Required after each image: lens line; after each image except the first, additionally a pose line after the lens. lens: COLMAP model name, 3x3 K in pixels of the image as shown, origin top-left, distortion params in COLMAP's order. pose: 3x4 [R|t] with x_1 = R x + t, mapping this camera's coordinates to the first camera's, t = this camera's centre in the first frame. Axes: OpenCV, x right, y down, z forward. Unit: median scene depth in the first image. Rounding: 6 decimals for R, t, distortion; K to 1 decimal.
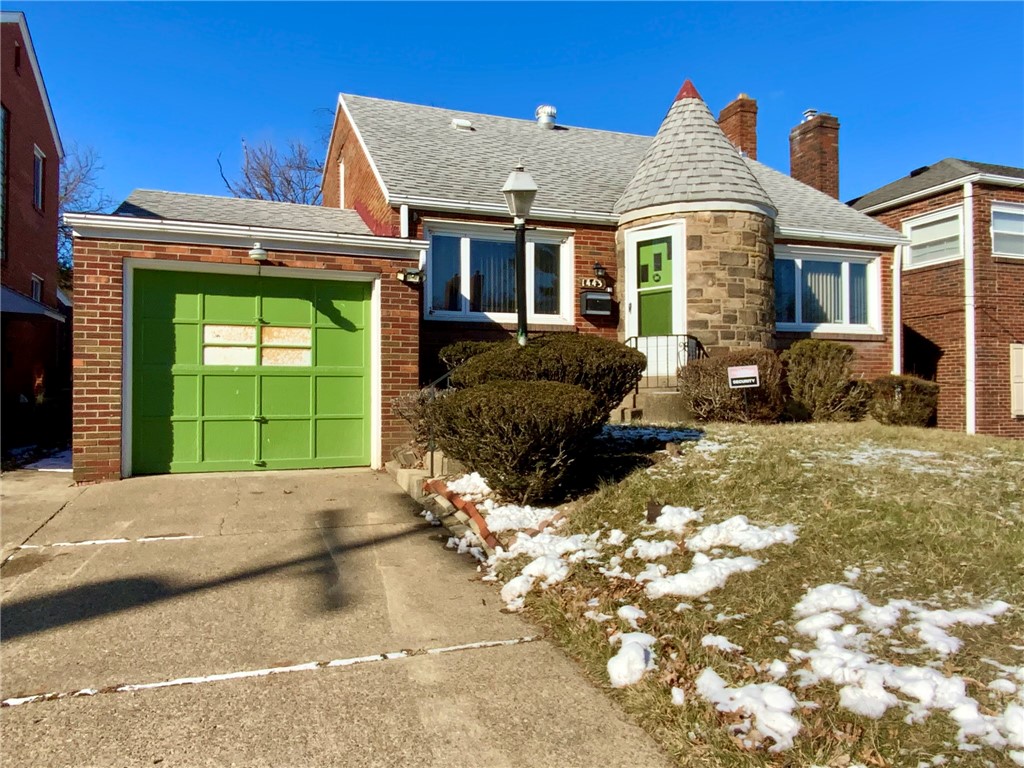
lens RADIAL K [[728.0, 0, 504.0], [0, 728.0, 391.9], [0, 0, 1]] dist [0.027547, -0.019569]
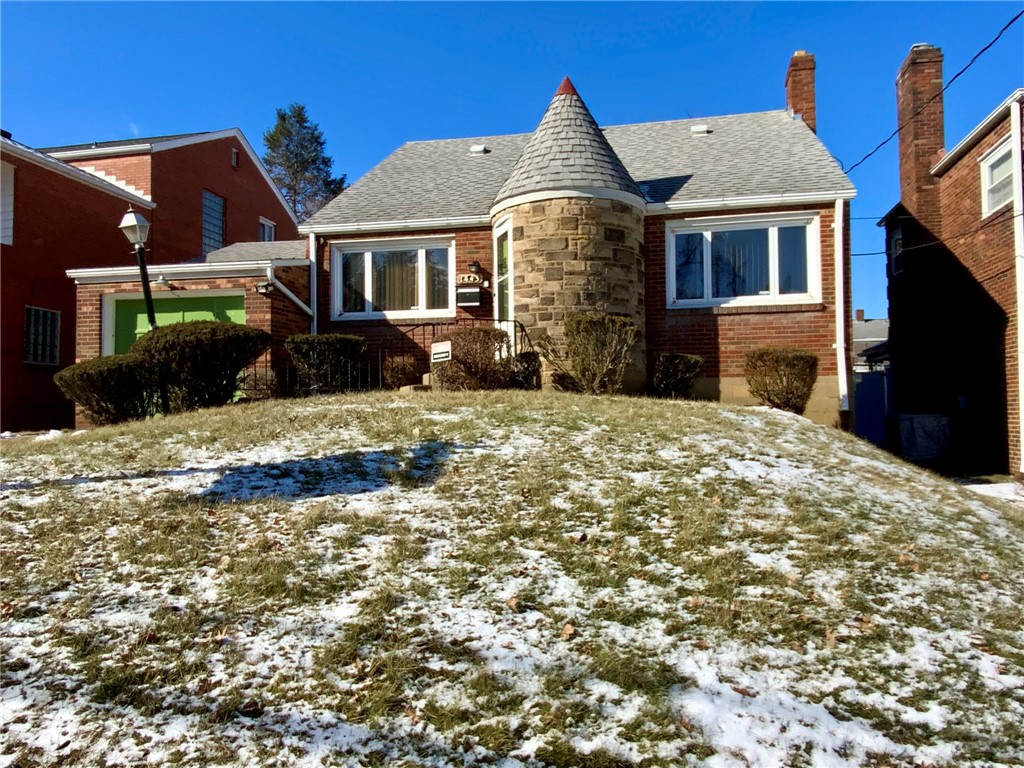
lens RADIAL K [[728.0, 0, 516.6], [0, 728.0, 383.7], [0, 0, 1]] dist [0.027547, -0.019569]
pose [[0.859820, -0.022410, -0.510106, 0.783042], [0.009837, 0.999578, -0.027333, 0.047245], [0.510503, 0.018483, 0.859677, 0.068172]]
